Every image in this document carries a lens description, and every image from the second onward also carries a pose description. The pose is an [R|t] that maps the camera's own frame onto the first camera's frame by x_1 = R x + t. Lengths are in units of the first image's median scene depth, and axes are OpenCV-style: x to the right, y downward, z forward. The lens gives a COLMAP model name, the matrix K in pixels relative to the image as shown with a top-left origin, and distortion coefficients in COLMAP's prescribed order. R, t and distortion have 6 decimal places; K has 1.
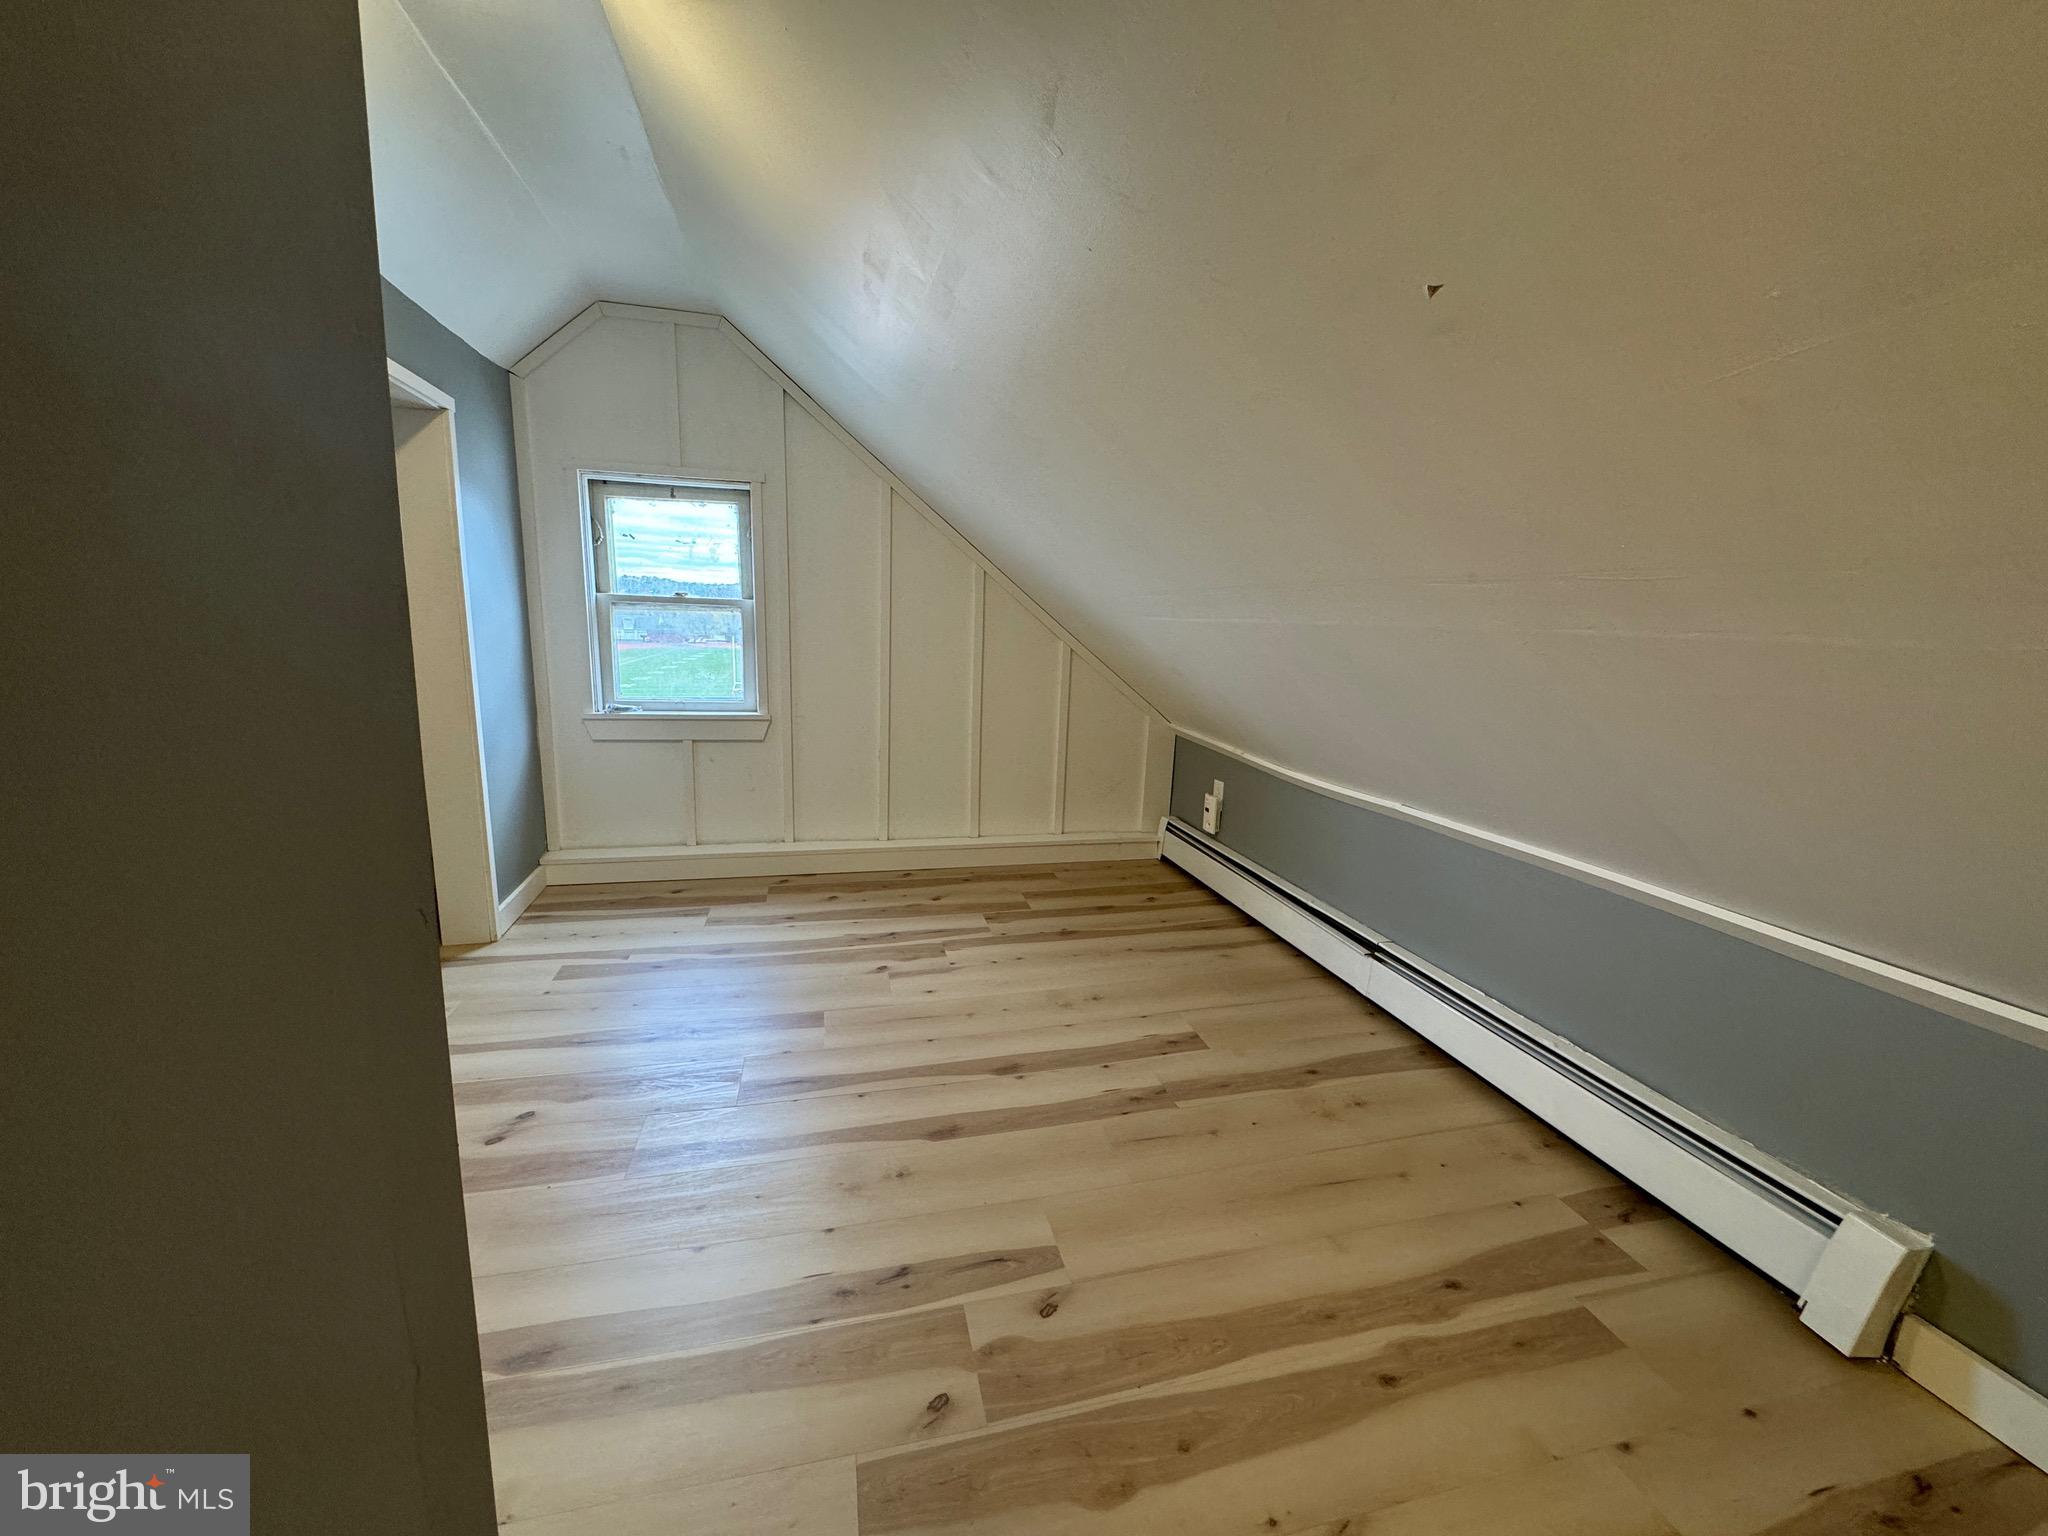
lens RADIAL K [[815.7, 0, 1023.4], [0, 815.7, 766.0], [0, 0, 1]] dist [-0.003077, 0.000724]
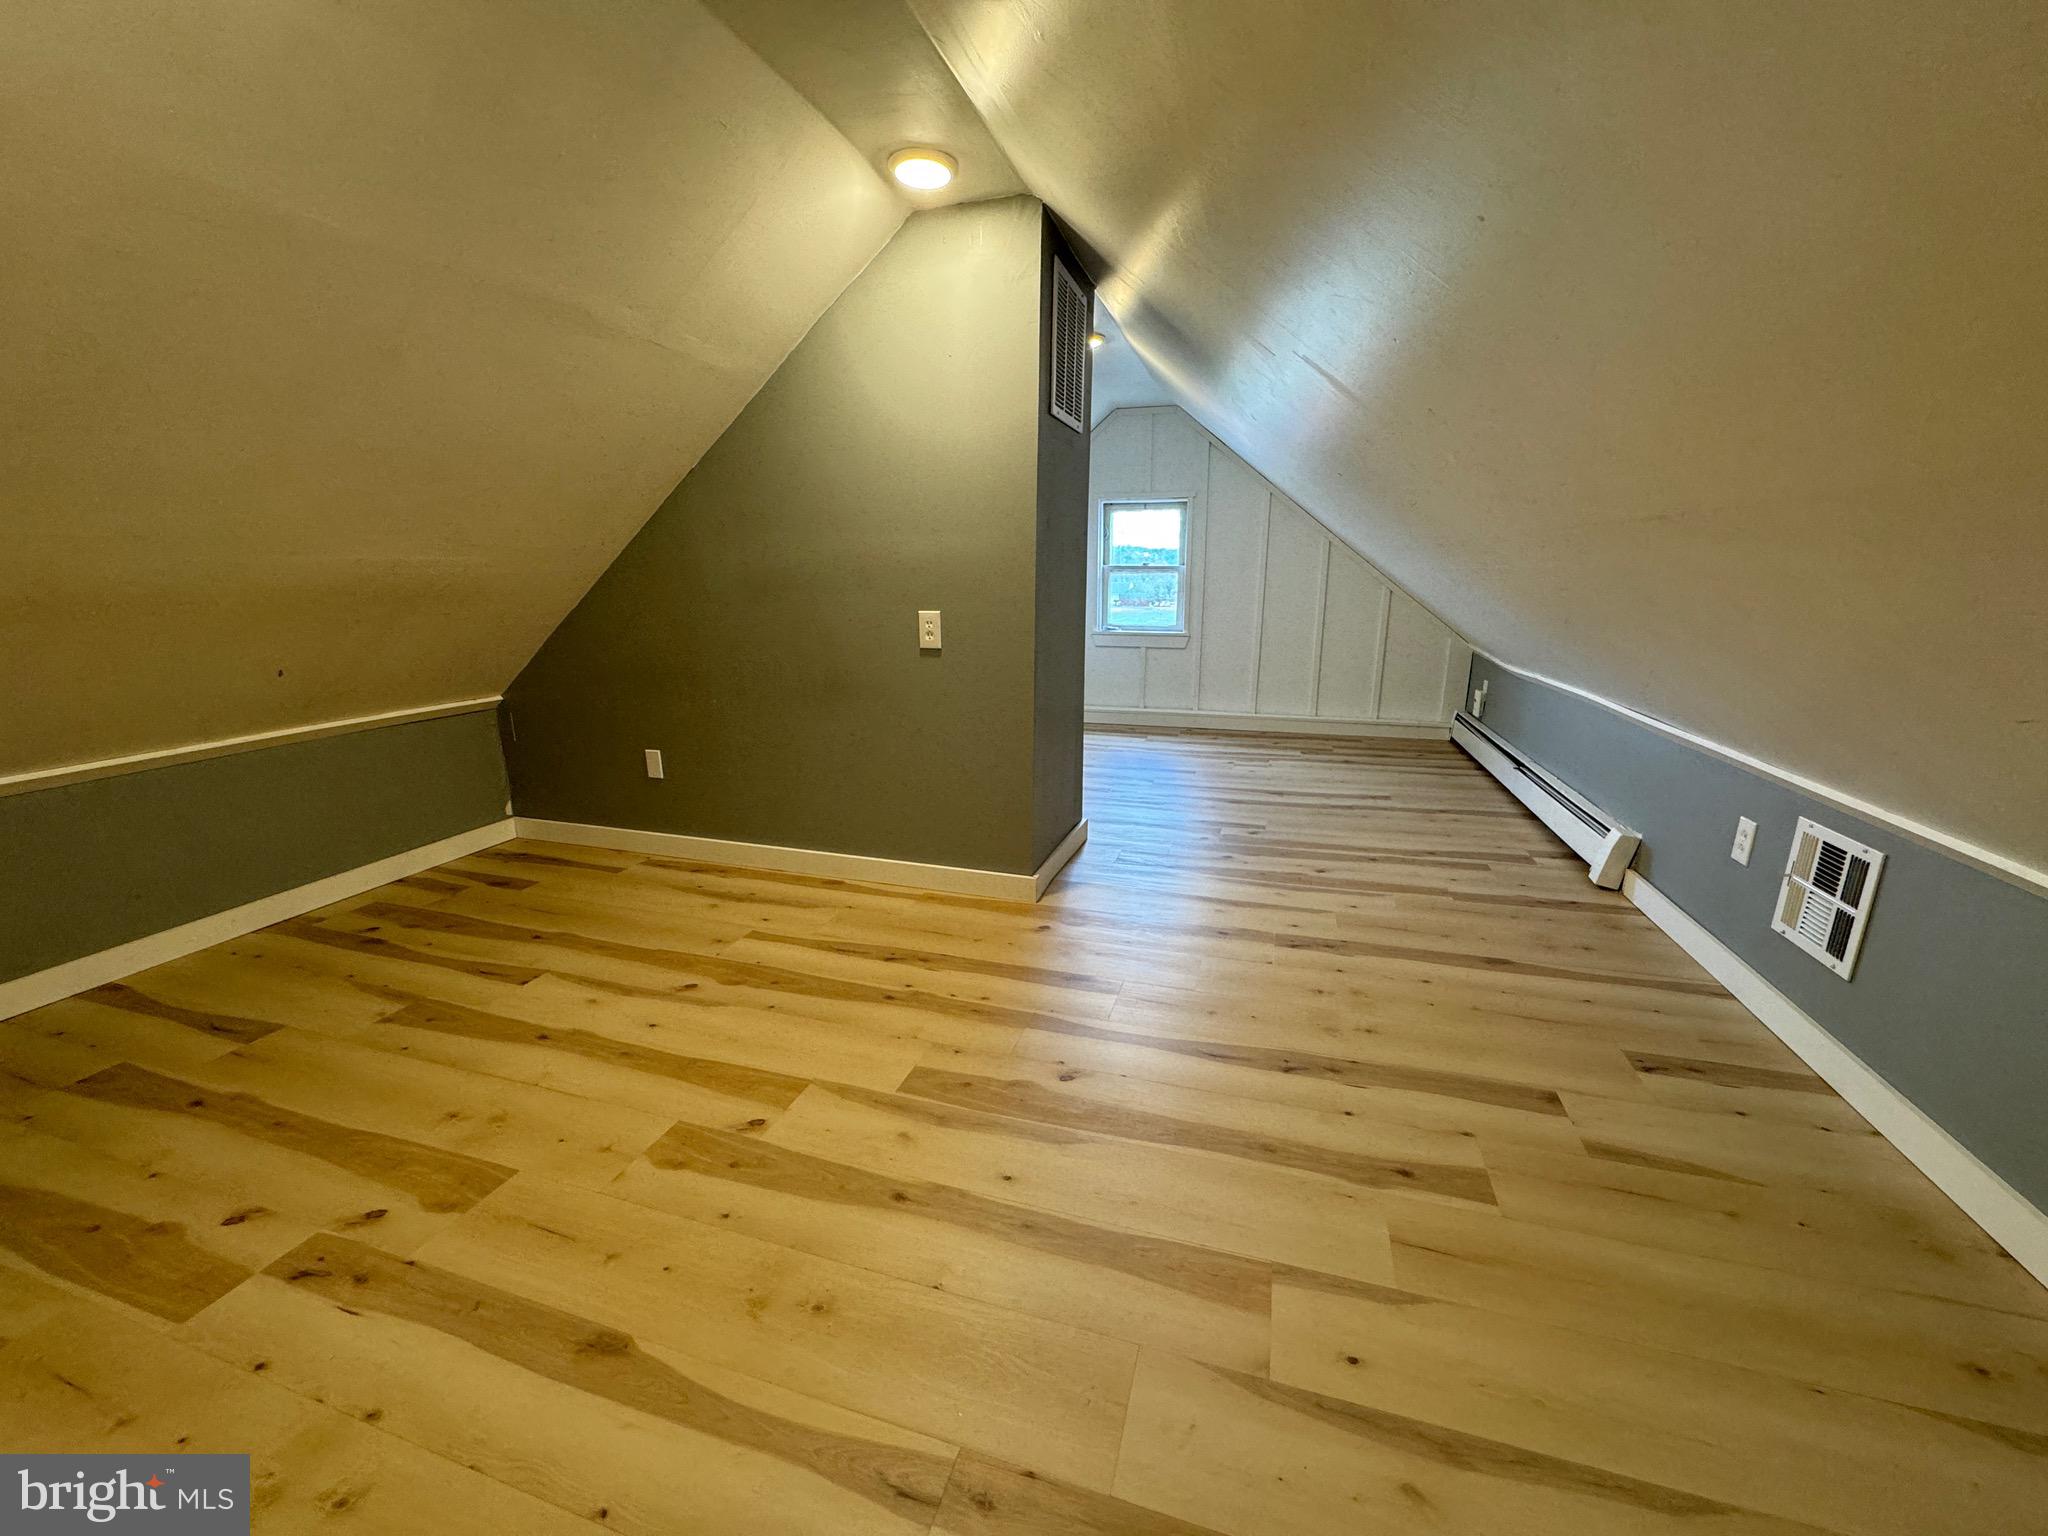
lens RADIAL K [[815.7, 0, 1023.4], [0, 815.7, 766.0], [0, 0, 1]] dist [-0.003077, 0.000724]
pose [[0.857738, 0.085486, -0.506930, 0.293835], [-0.062719, 0.996112, 0.061857, 0.136620], [0.510247, -0.021262, 0.859765, -0.681969]]
